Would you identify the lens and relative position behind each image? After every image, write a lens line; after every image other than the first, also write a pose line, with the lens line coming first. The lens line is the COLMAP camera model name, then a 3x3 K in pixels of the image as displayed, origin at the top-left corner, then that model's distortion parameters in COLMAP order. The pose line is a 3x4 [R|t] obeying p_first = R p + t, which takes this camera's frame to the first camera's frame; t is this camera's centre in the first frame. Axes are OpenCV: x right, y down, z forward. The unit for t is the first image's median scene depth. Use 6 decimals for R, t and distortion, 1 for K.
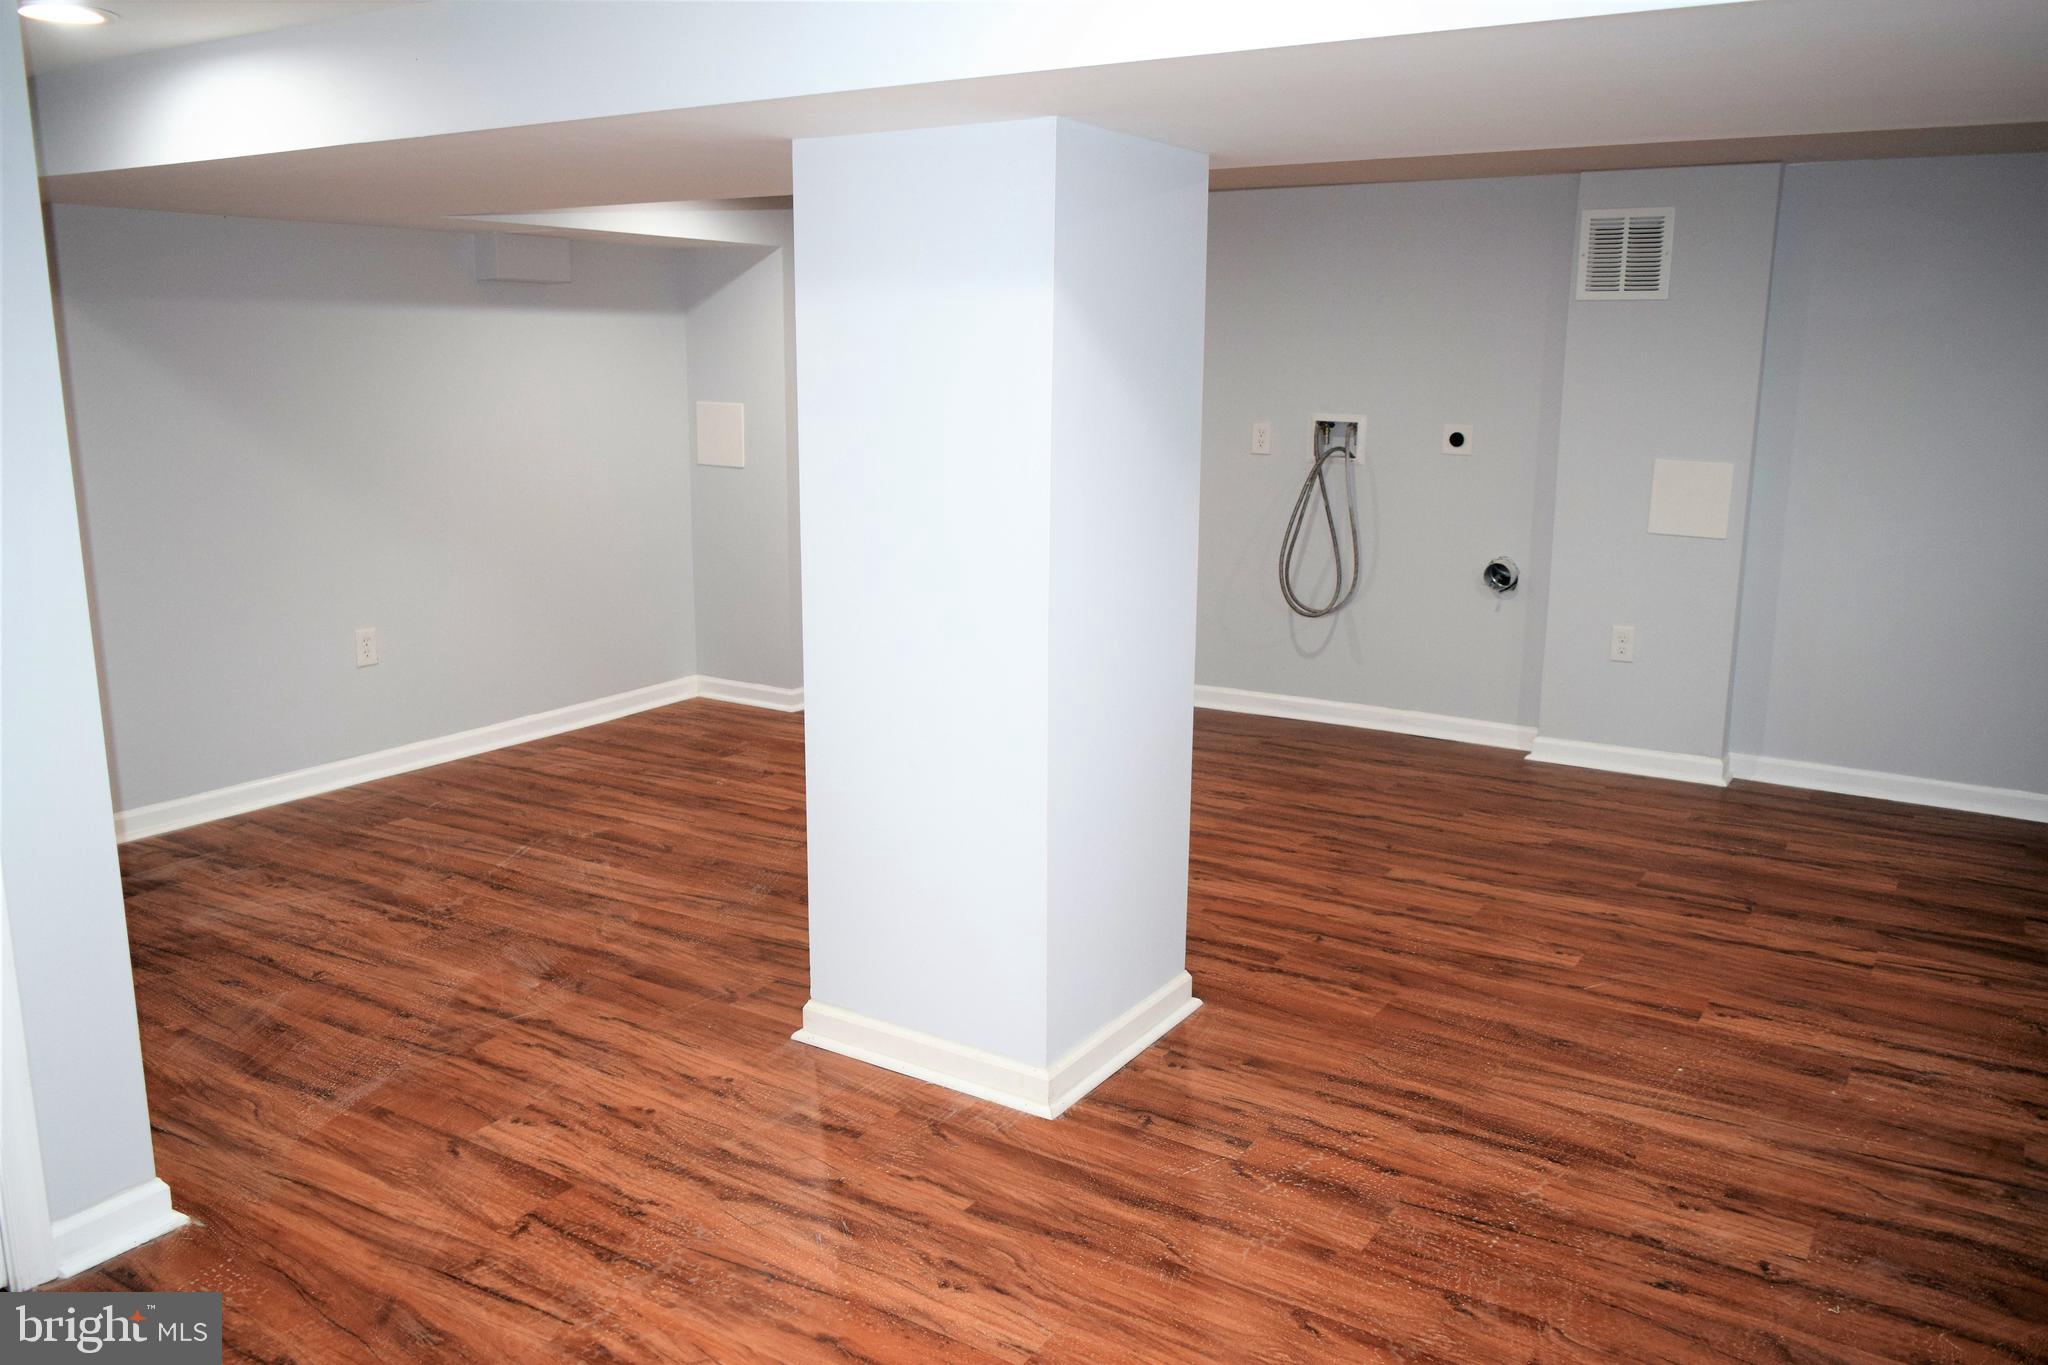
lens RADIAL K [[1592.8, 0, 1024.3], [0, 1592.8, 683.8], [0, 0, 1]] dist [-0.022326, 0.003484]
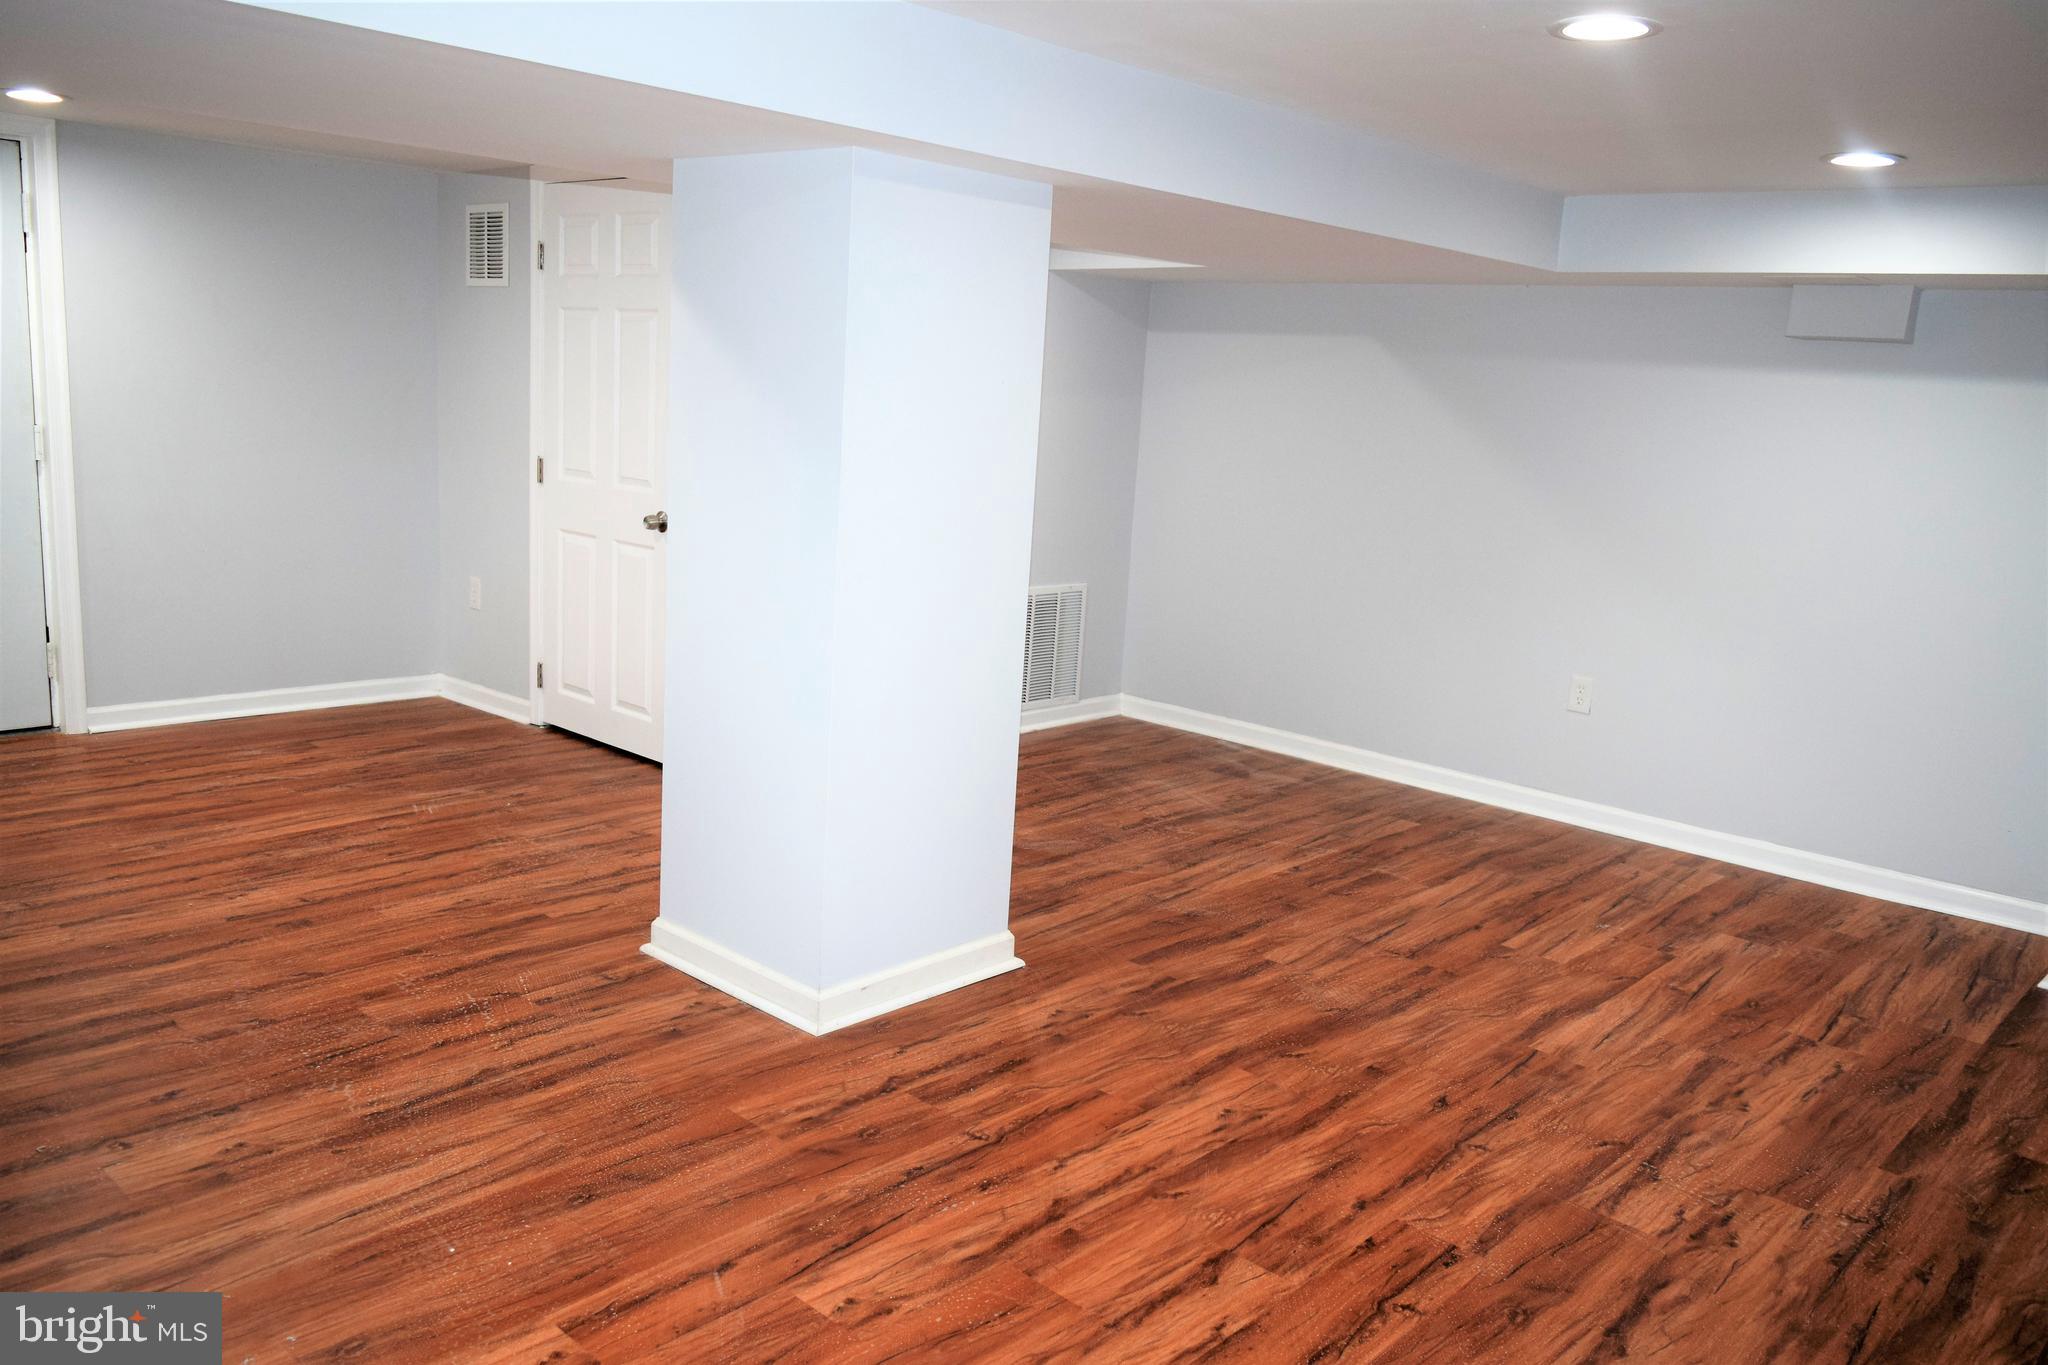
lens RADIAL K [[1592.8, 0, 1023.6], [0, 1592.8, 683.1], [0, 0, 1]] dist [-0.022326, 0.003484]
pose [[-0.178598, 0.168739, -0.969345, 0.900788], [-0.262913, 0.941178, 0.212276, -0.214312], [0.948145, 0.292766, -0.123729, 1.080947]]
